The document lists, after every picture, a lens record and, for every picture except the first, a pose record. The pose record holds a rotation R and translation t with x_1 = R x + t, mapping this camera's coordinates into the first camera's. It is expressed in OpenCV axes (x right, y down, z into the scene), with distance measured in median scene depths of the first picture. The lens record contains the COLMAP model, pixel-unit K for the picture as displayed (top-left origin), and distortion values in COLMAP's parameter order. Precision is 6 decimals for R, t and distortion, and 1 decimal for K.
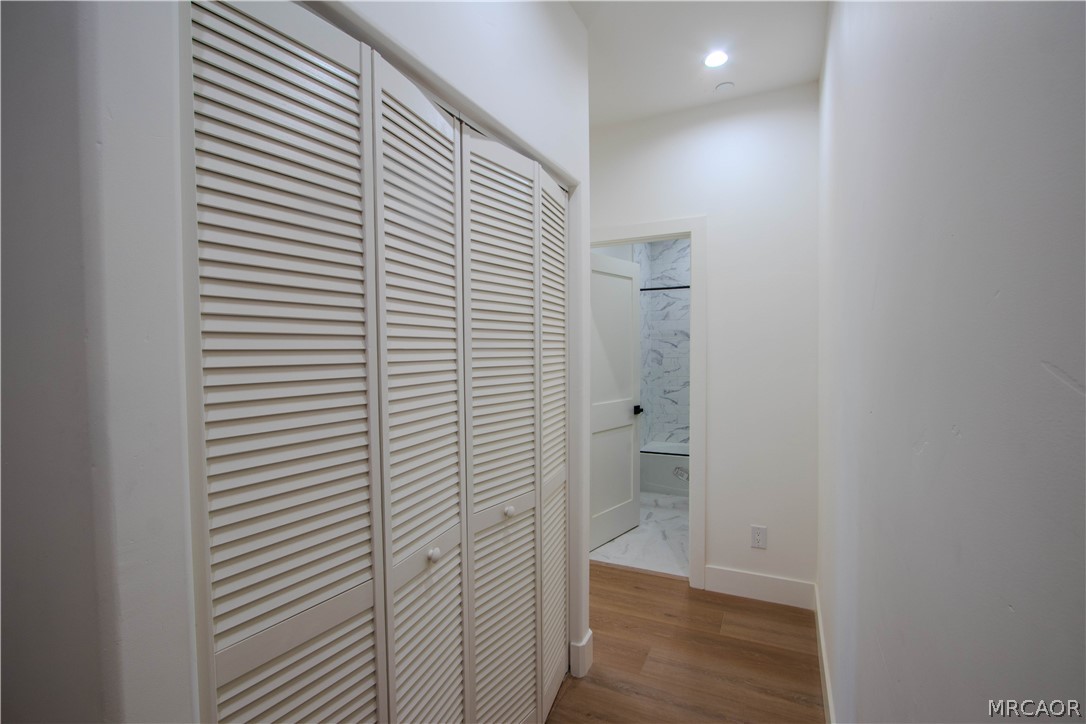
lens RADIAL K [[507.6, 0, 538.2], [0, 507.6, 355.5], [0, 0, 1]] dist [-0.012672, 0.001715]
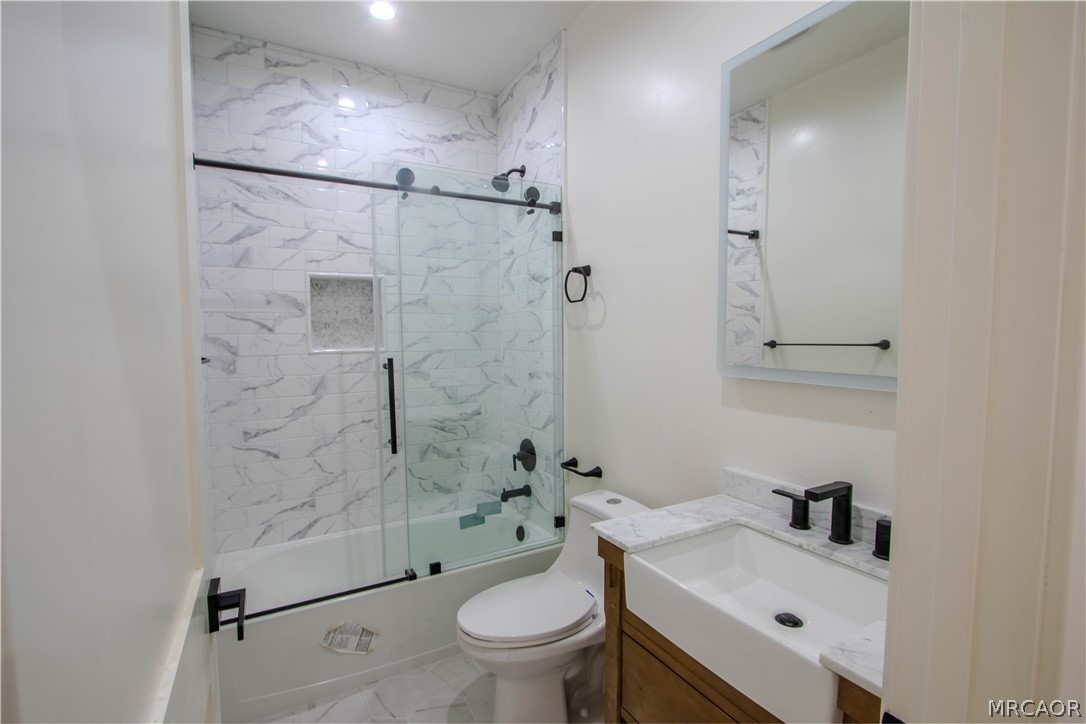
lens RADIAL K [[507.6, 0, 546.3], [0, 507.6, 364.5], [0, 0, 1]] dist [-0.012672, 0.001715]
pose [[0.575947, -0.044789, 0.816259, 0.058755], [0.027313, 0.998995, 0.035543, 0.004146], [-0.817031, 0.001824, 0.576591, 0.662572]]
